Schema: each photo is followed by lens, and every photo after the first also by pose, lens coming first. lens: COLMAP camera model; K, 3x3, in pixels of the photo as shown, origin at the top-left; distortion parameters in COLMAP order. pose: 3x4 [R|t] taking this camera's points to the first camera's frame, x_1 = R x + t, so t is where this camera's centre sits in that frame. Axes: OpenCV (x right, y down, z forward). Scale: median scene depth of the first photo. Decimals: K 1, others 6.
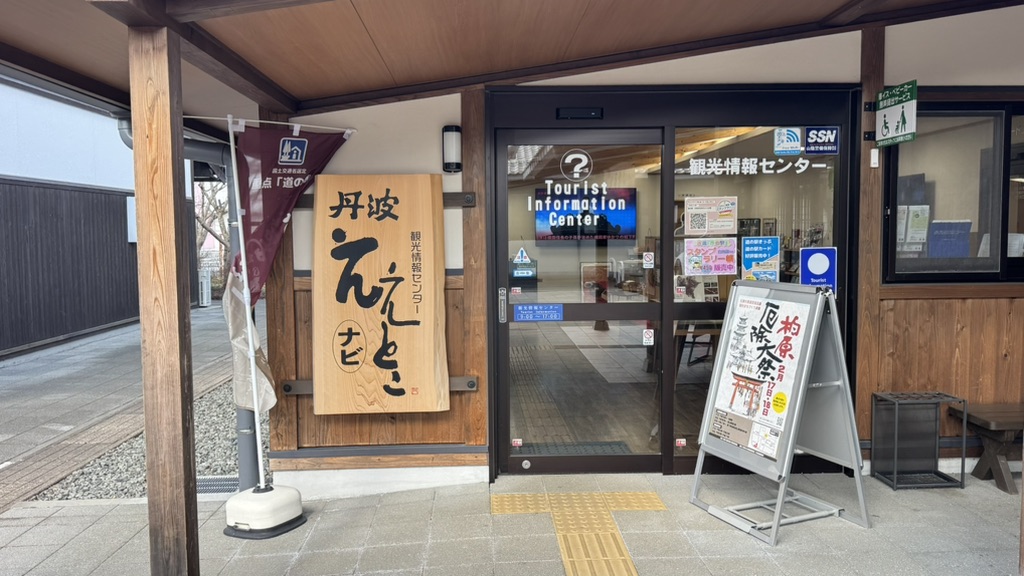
lens RADIAL K [[902.3, 0, 521.2], [0, 902.3, 292.1], [0, 0, 1]] dist [0.069397, -0.040993]
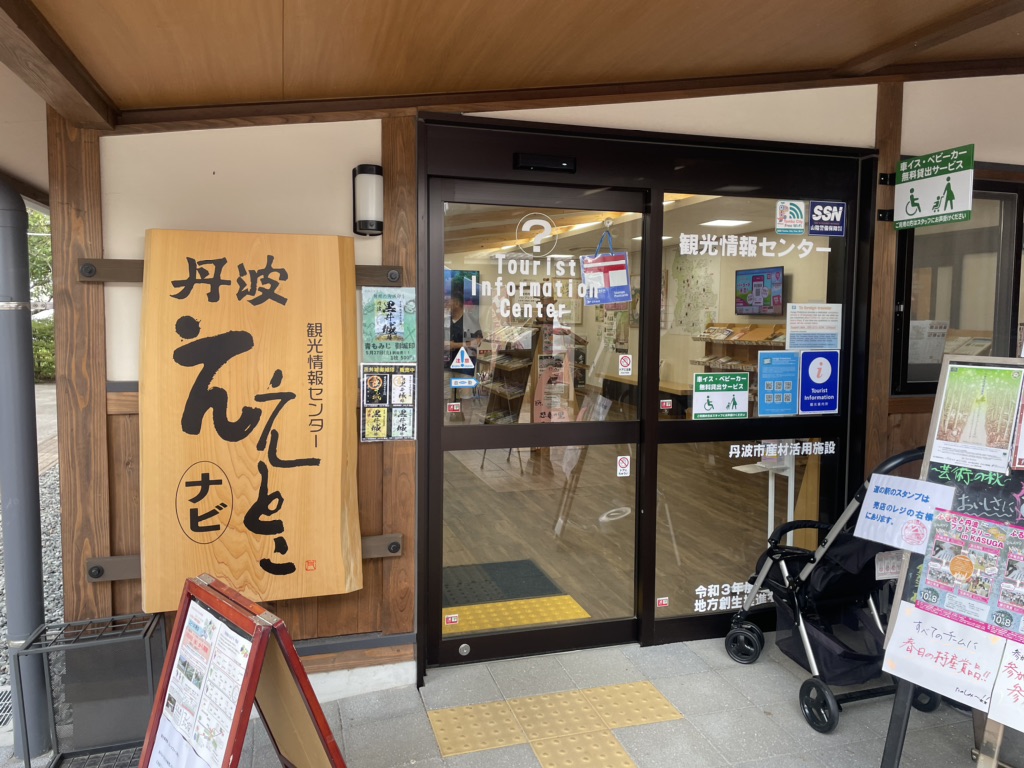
lens RADIAL K [[768.9, 0, 517.2], [0, 768.9, 369.1], [0, 0, 1]] dist [0.033503, -0.011814]
pose [[0.967375, 0.001411, 0.253346, -0.114771], [-0.002230, 0.999993, 0.002946, -0.035217], [-0.253340, -0.003415, 0.967371, 0.418750]]
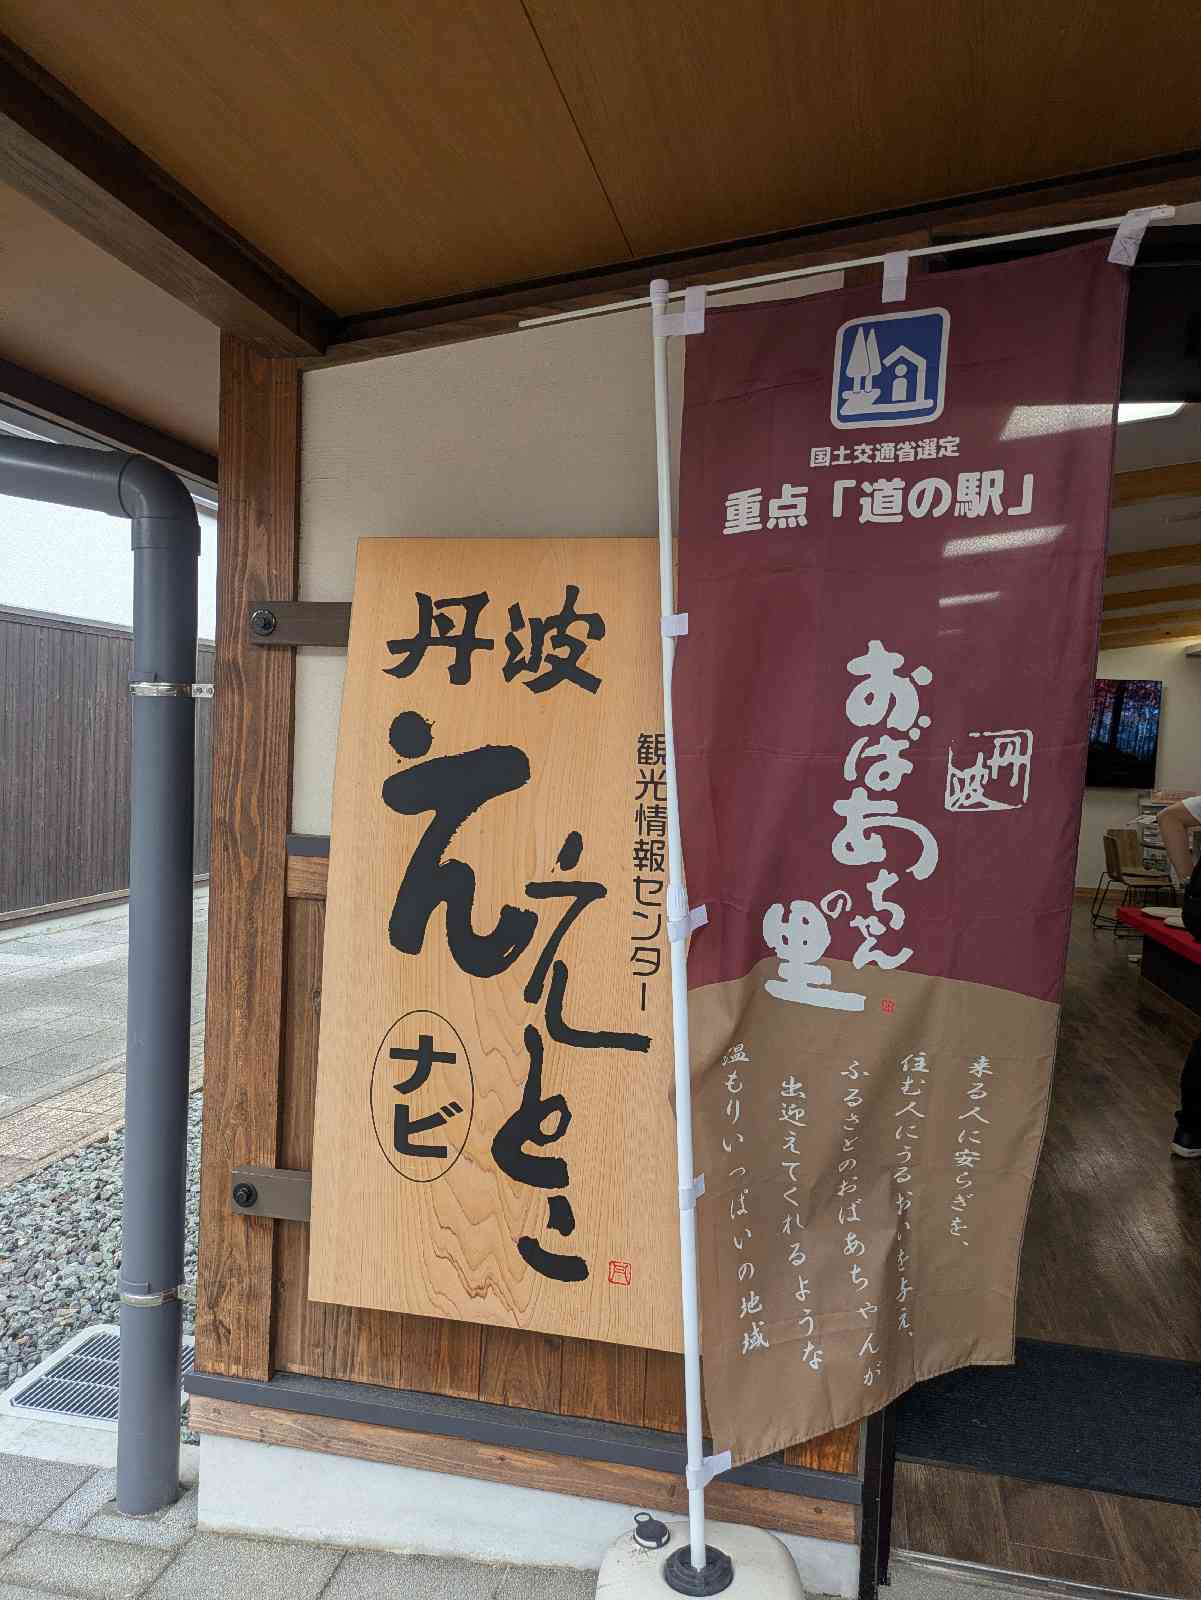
lens RADIAL K [[1201.4, 0, 608.7], [0, 1201.4, 791.2], [0, 0, 1]] dist [0.033503, -0.011814]
pose [[0.969454, 0.059385, -0.237975, -0.036606], [-0.066043, 0.997614, -0.020095, -0.039067], [0.236214, 0.035198, 0.971063, 0.610792]]
